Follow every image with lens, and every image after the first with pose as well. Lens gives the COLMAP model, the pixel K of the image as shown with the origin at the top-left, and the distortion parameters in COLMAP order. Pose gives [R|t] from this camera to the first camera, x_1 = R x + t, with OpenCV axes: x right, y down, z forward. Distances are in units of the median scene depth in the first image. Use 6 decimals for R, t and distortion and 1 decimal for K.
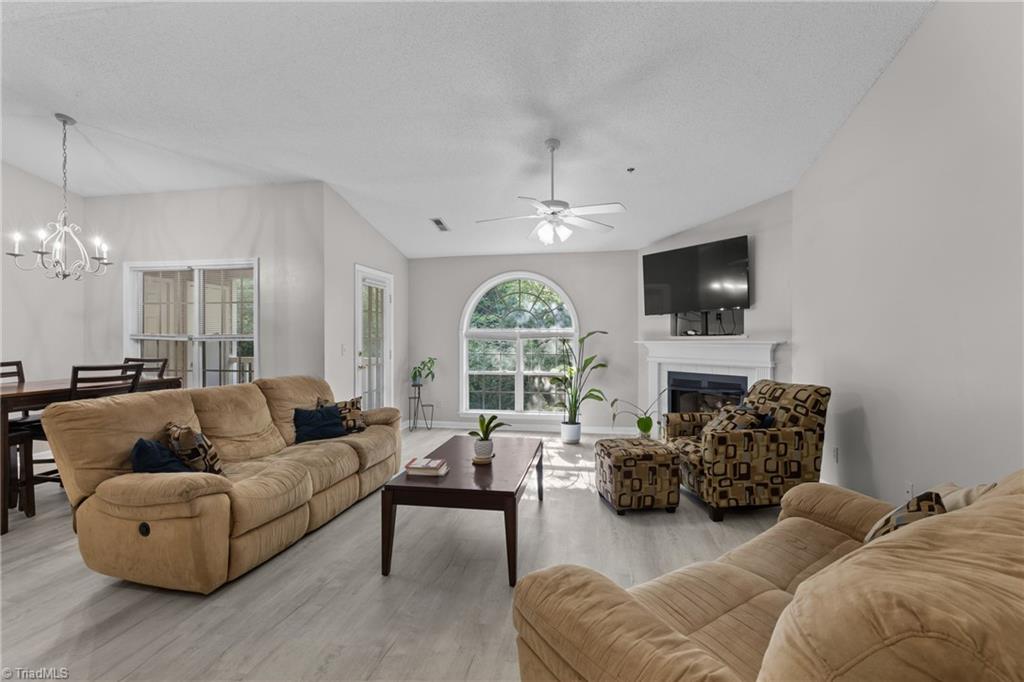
lens RADIAL K [[469.4, 0, 512.0], [0, 469.4, 341.0], [0, 0, 1]] dist [0.001386, 0.000162]
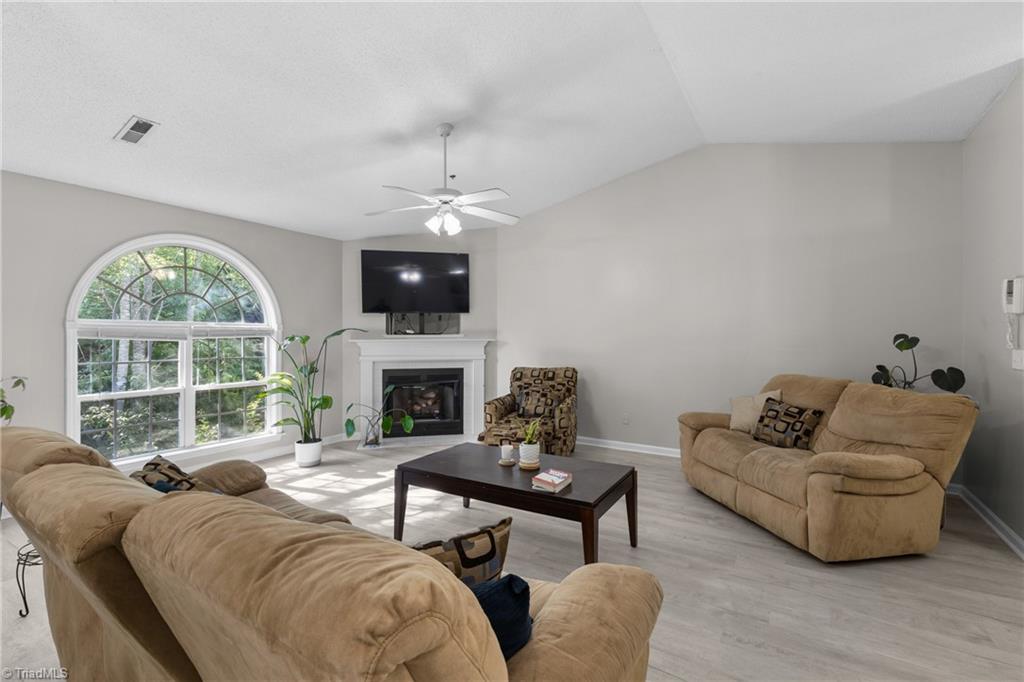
lens RADIAL K [[477.2, 0, 512.0], [0, 477.2, 341.0], [0, 0, 1]] dist [-0.000145, -0.000141]
pose [[0.333534, -0.006040, 0.942719, -0.543969], [0.005211, 0.999976, 0.004564, 0.000033], [-0.942724, 0.003390, 0.333557, 0.394341]]
